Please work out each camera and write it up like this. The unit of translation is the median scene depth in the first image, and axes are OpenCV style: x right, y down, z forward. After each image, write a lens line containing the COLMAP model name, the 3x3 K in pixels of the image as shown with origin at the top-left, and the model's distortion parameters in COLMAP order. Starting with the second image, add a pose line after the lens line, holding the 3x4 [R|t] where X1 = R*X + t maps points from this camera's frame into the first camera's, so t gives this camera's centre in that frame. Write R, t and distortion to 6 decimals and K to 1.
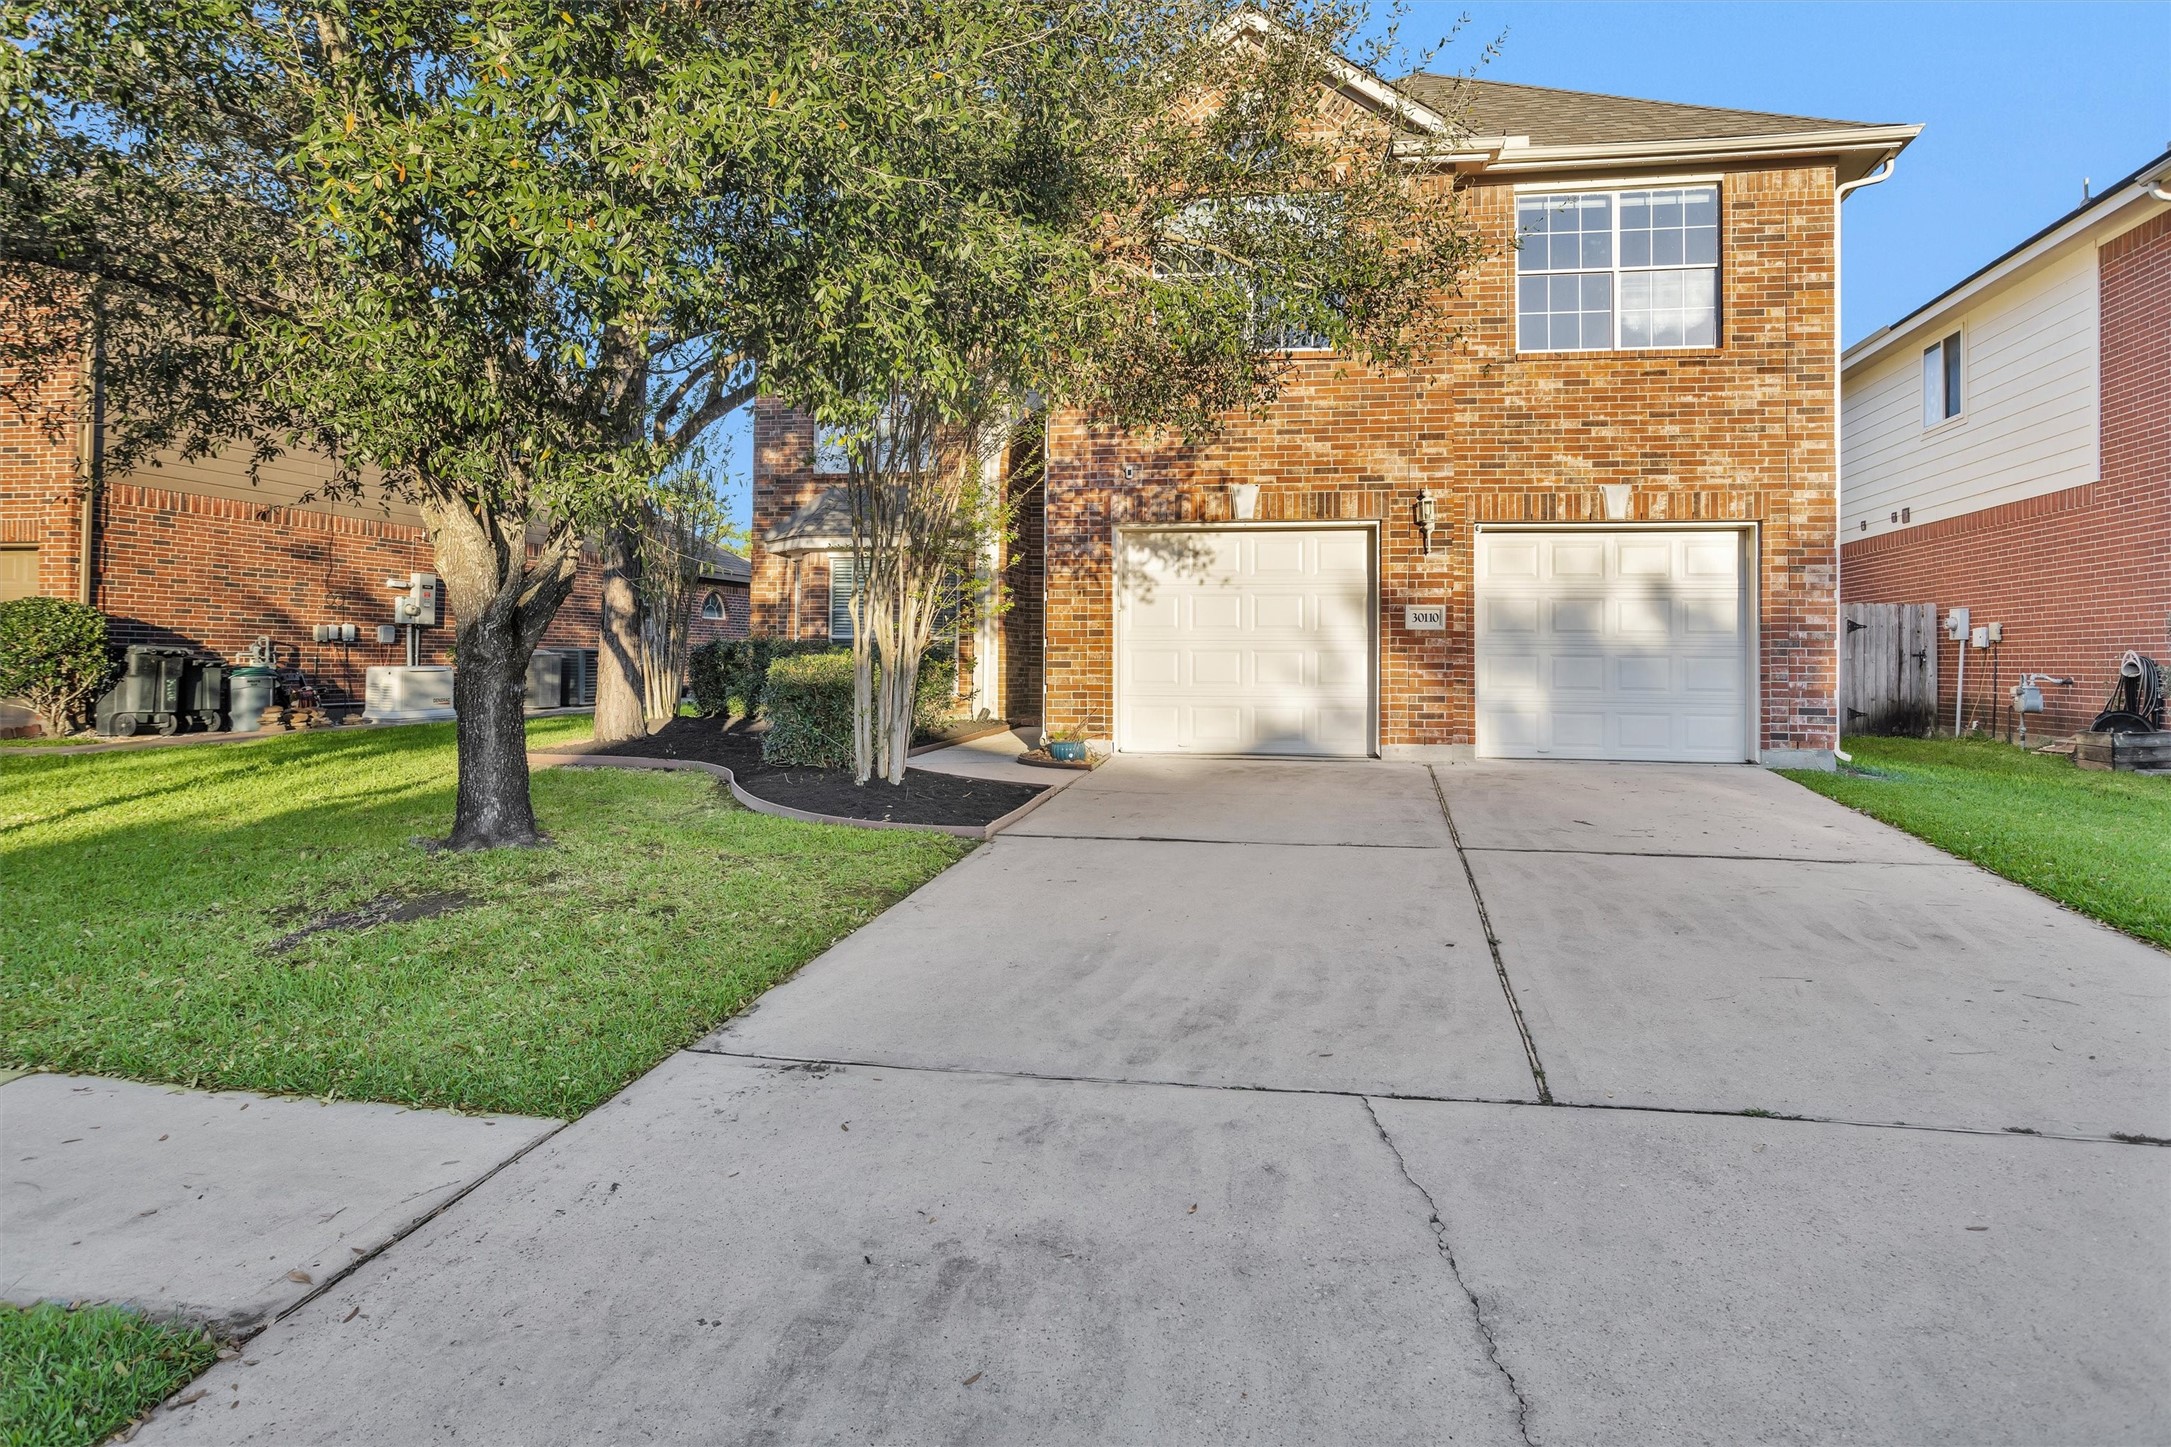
lens RADIAL K [[1281.9, 0, 1143.1], [0, 1281.9, 640.5], [0, 0, 1]] dist [-0.012904, 0.007247]
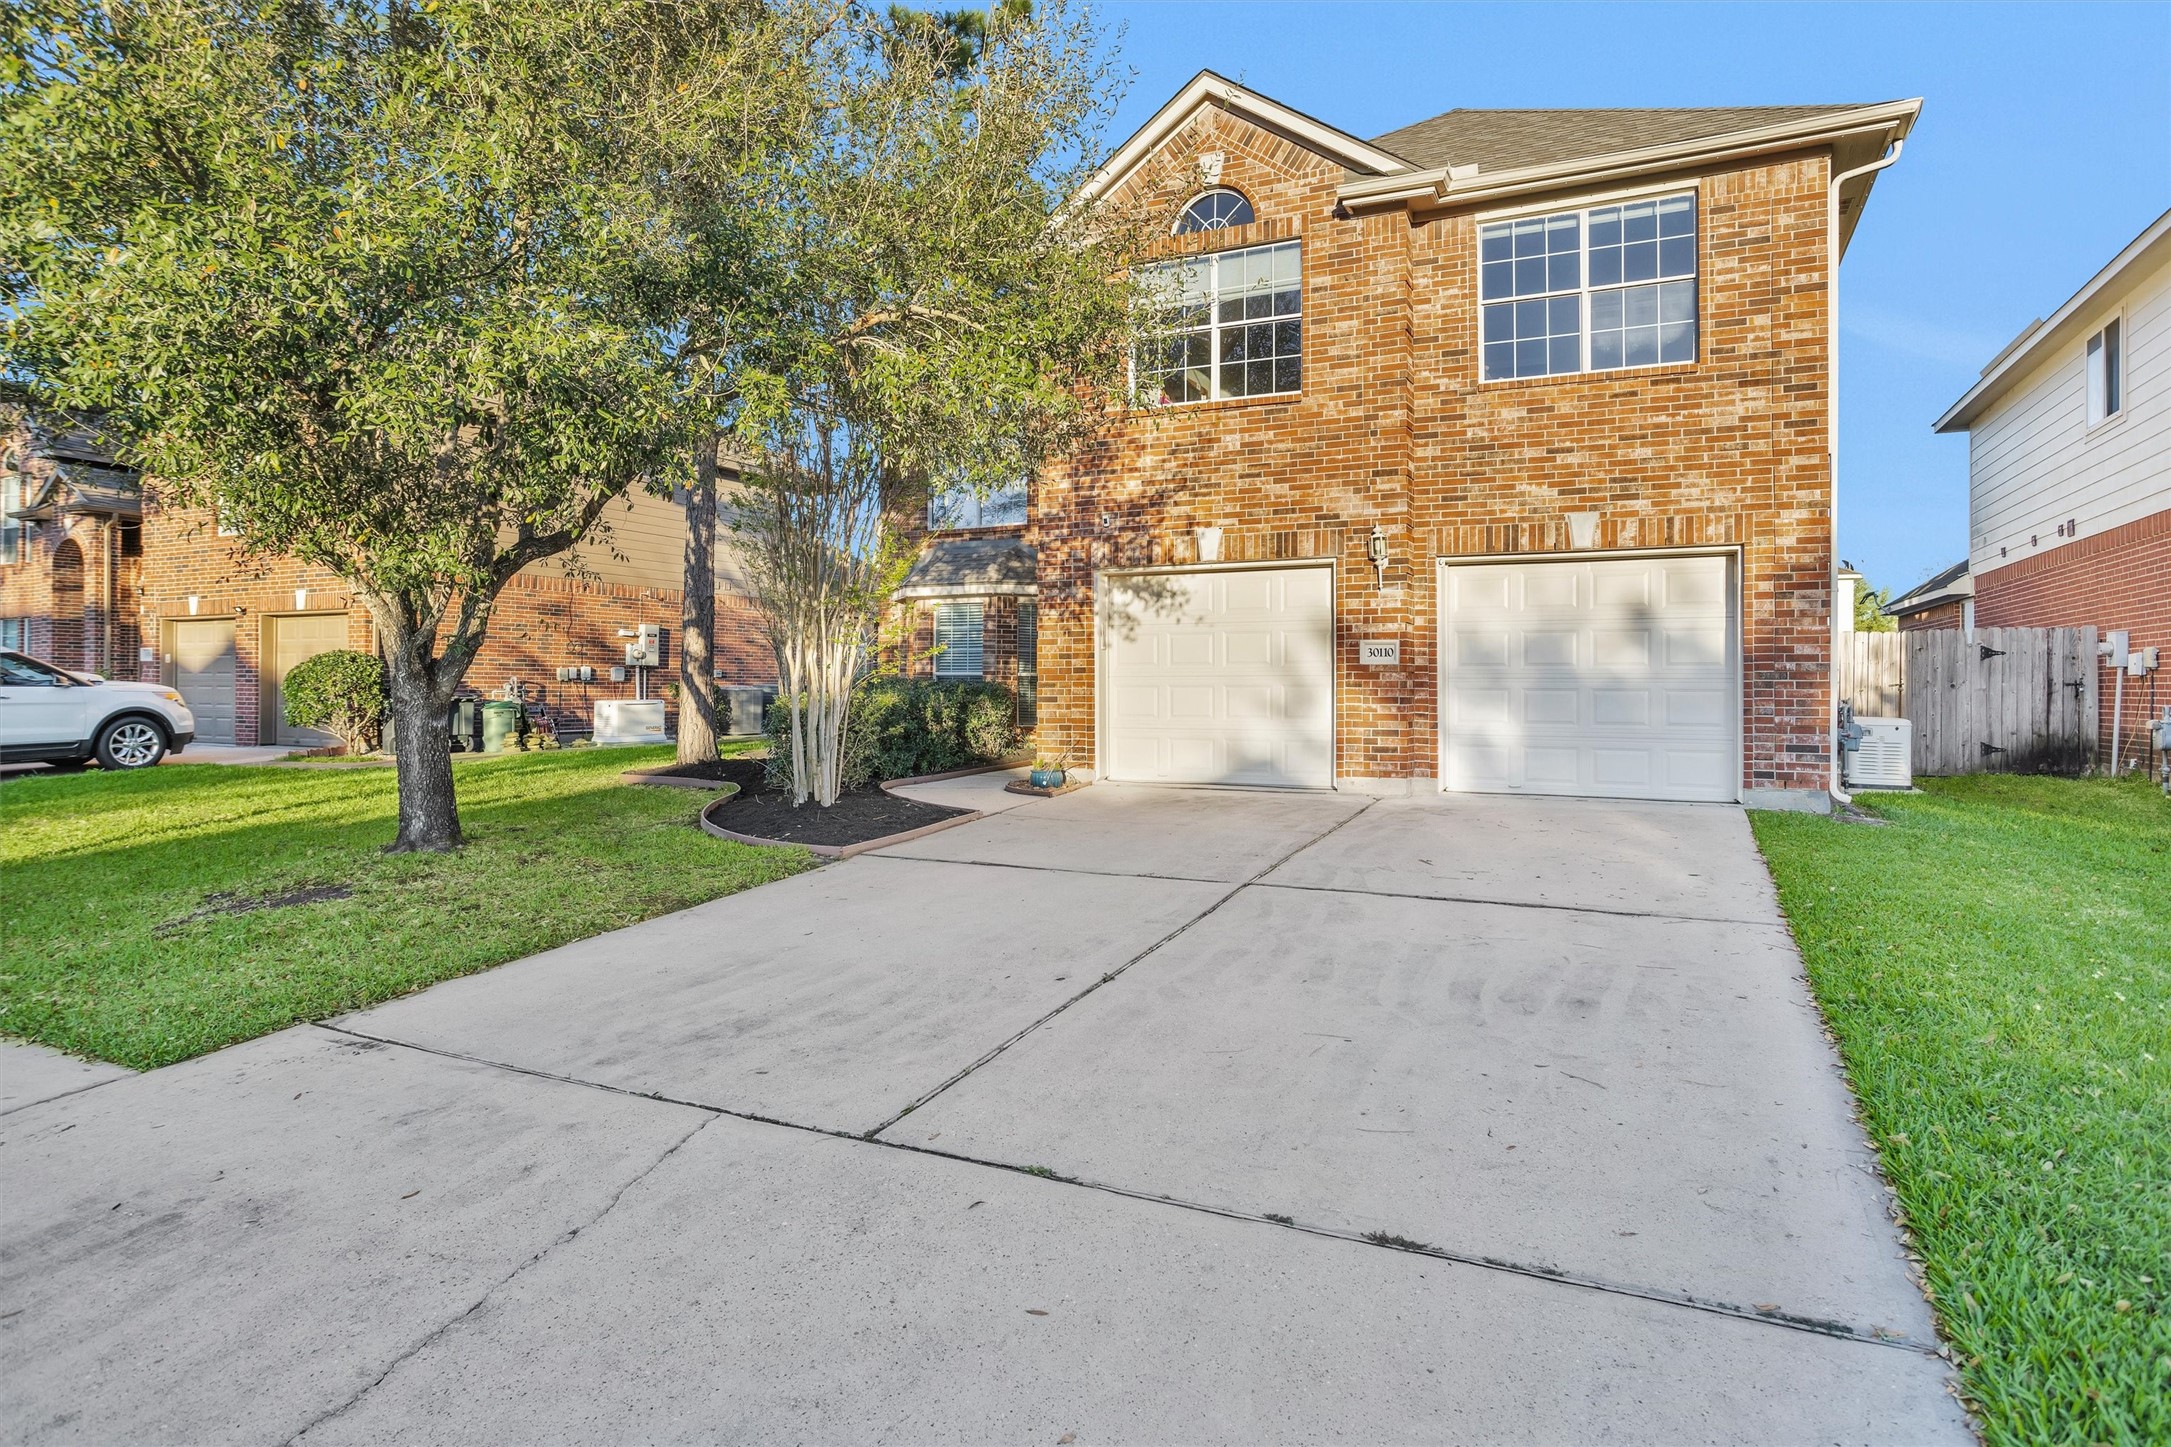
lens RADIAL K [[1171.5, 0, 1091.5], [0, 1171.5, 678.7], [0, 0, 1]] dist [-0.019830, 0.011738]
pose [[0.963298, -0.006638, -0.268354, 0.244391], [0.008403, 0.999950, 0.005430, -0.003826], [0.268304, -0.007485, 0.963305, 0.047092]]
